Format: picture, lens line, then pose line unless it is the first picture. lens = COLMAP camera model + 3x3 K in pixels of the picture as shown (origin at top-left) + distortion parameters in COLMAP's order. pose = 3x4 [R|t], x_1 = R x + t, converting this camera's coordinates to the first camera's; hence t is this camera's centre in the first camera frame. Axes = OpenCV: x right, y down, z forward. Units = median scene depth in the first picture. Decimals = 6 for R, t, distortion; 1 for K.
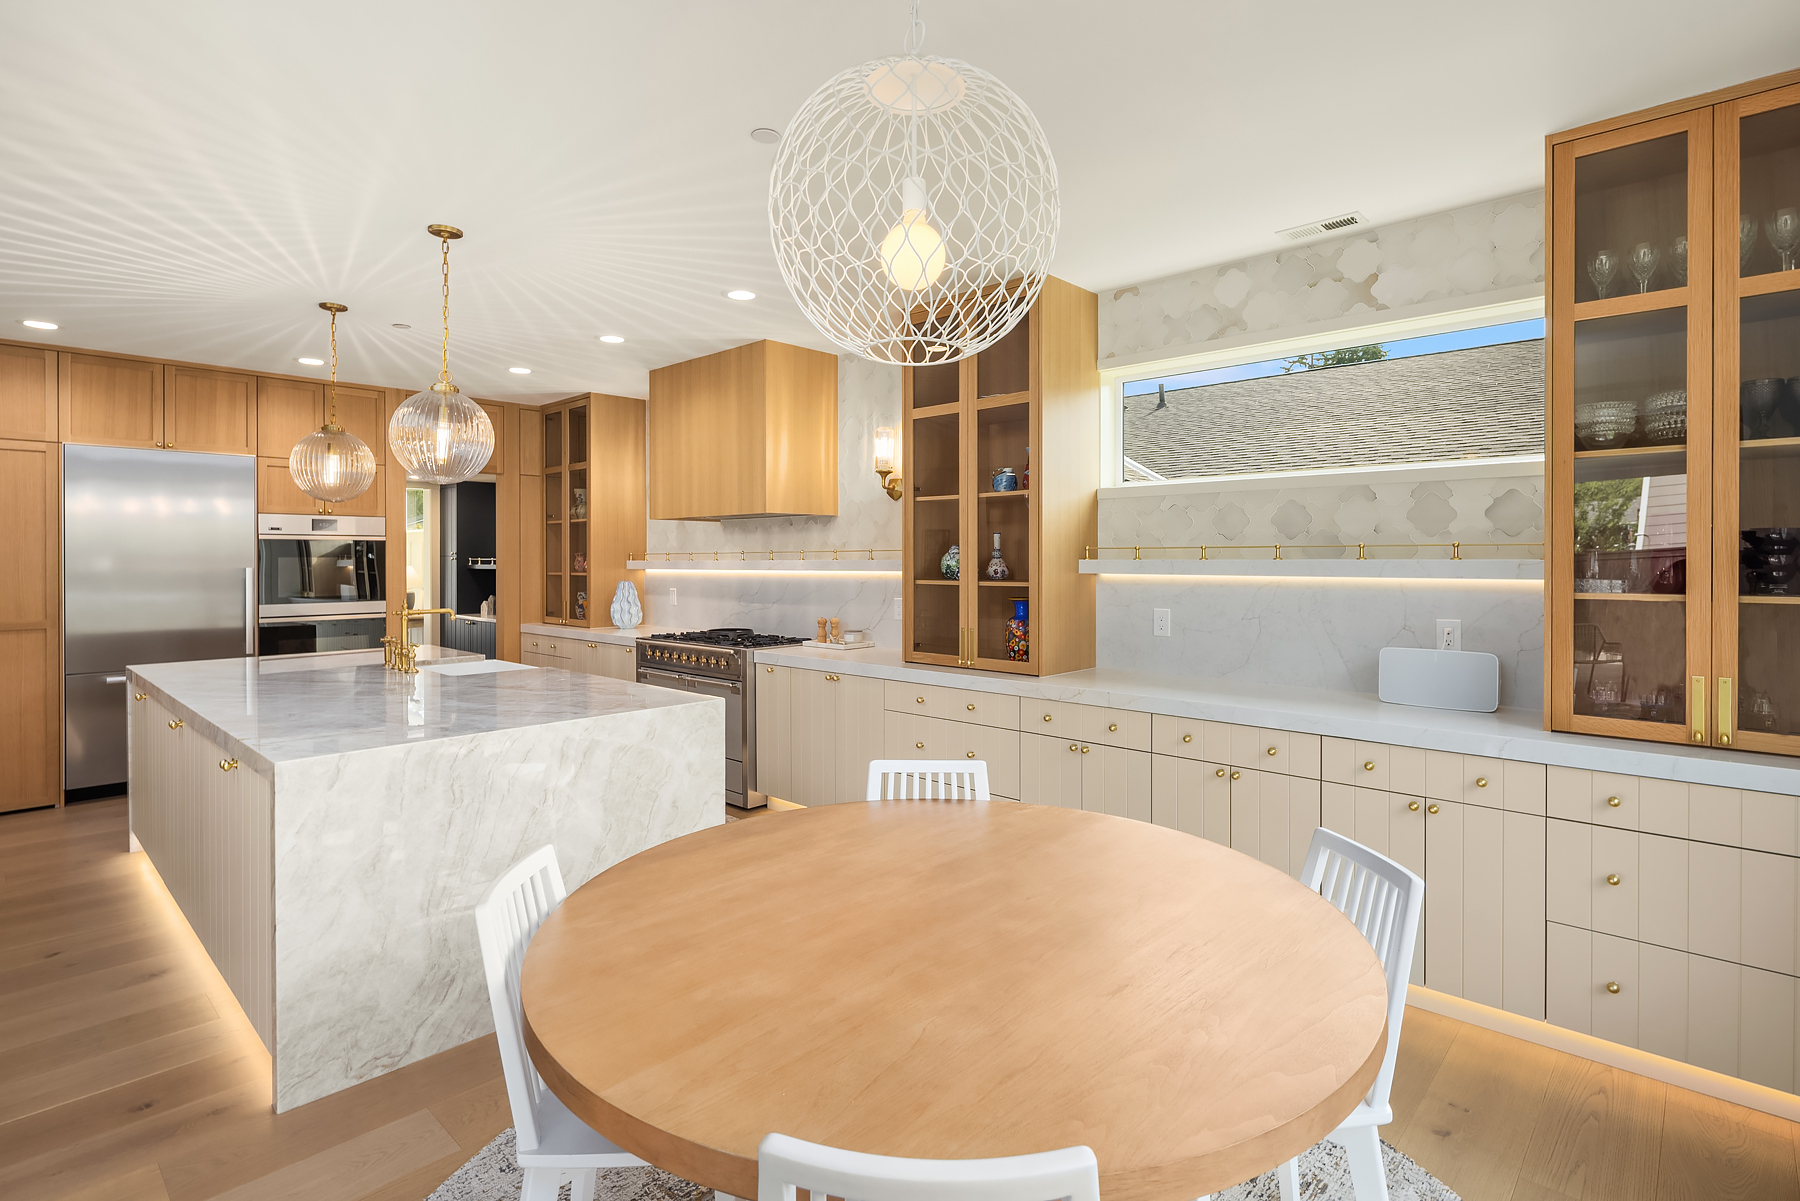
lens RADIAL K [[904.3, 0, 895.2], [0, 904.3, 535.2], [0, 0, 1]] dist [0.000028, -0.000056]
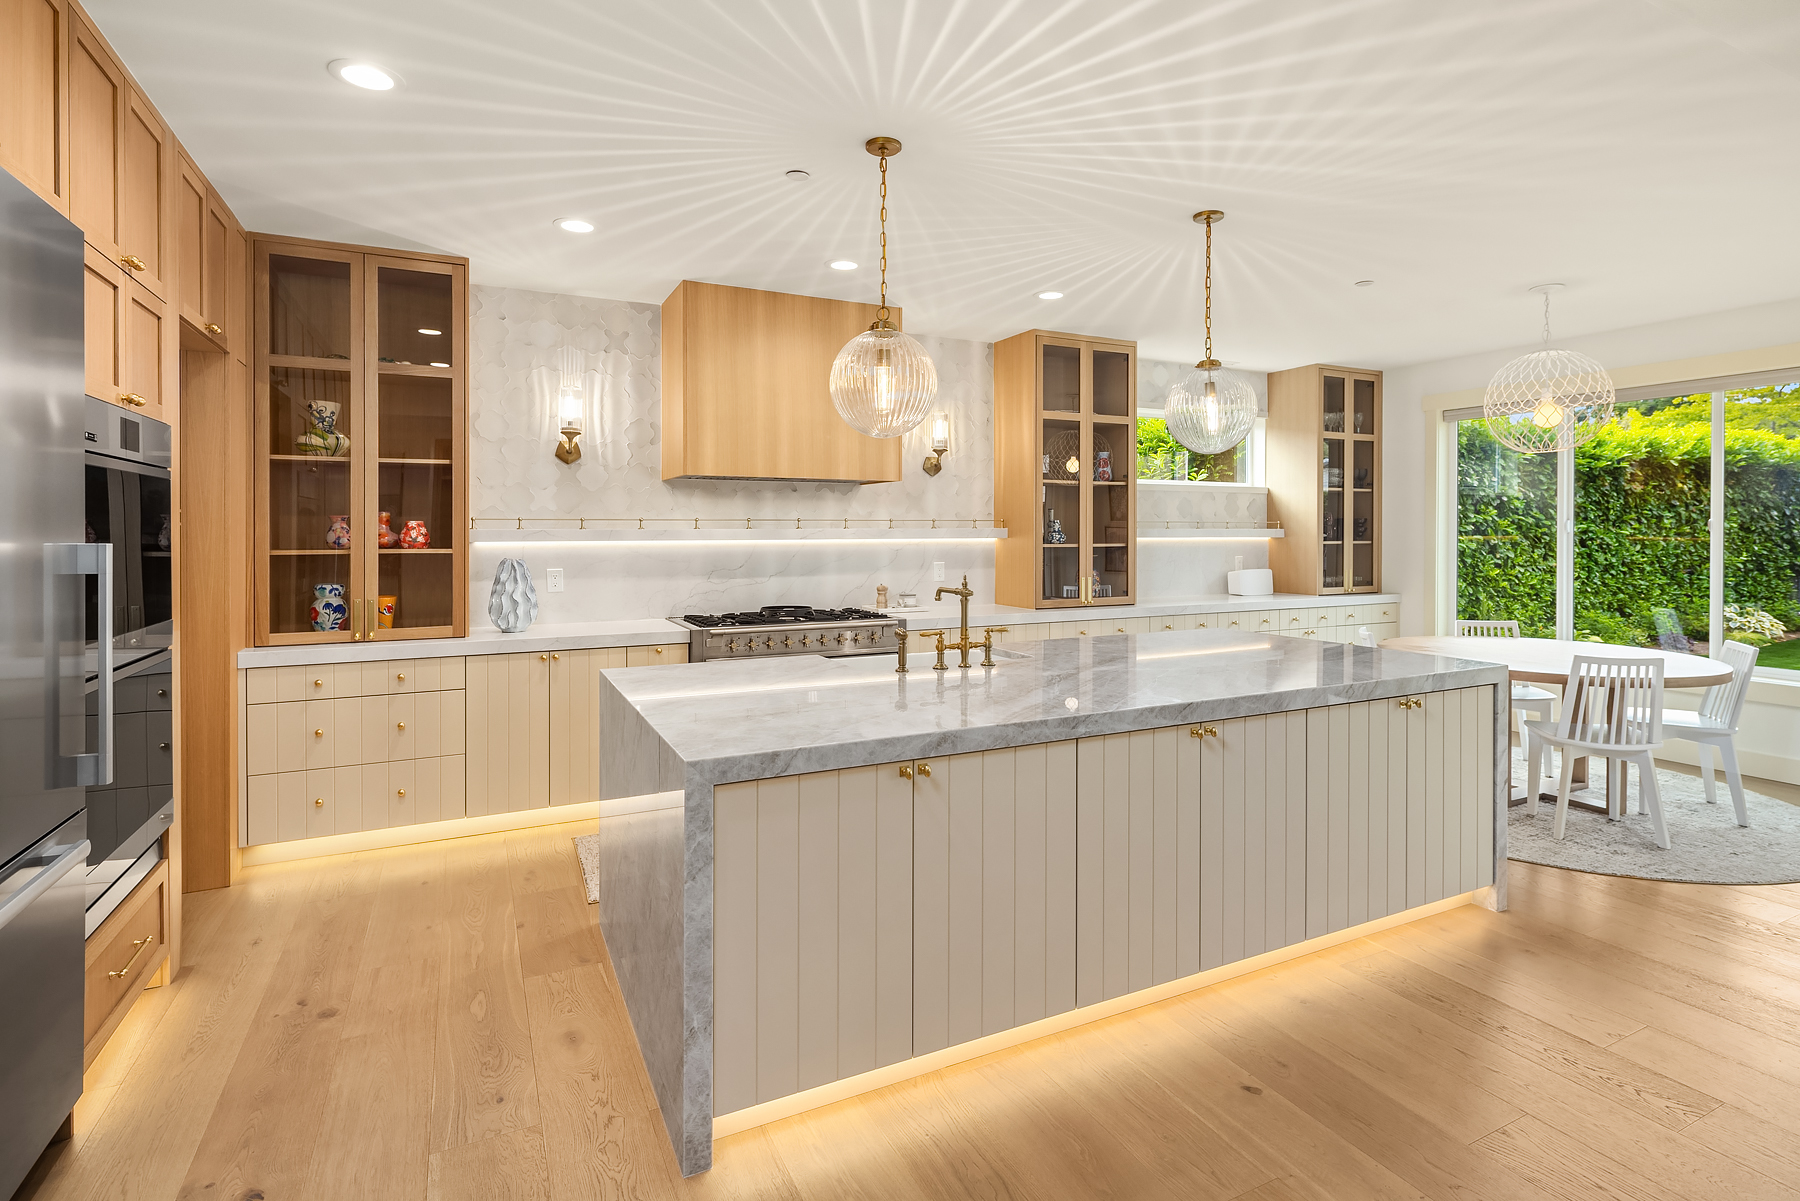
lens RADIAL K [[904.3, 0, 895.2], [0, 904.3, 535.2], [0, 0, 1]] dist [0.000028, -0.000056]
pose [[0.324362, 0.007527, 0.945903, -0.998472], [-0.018688, 0.999824, -0.001548, 0.034190], [-0.945748, -0.017175, 0.324446, 0.624782]]
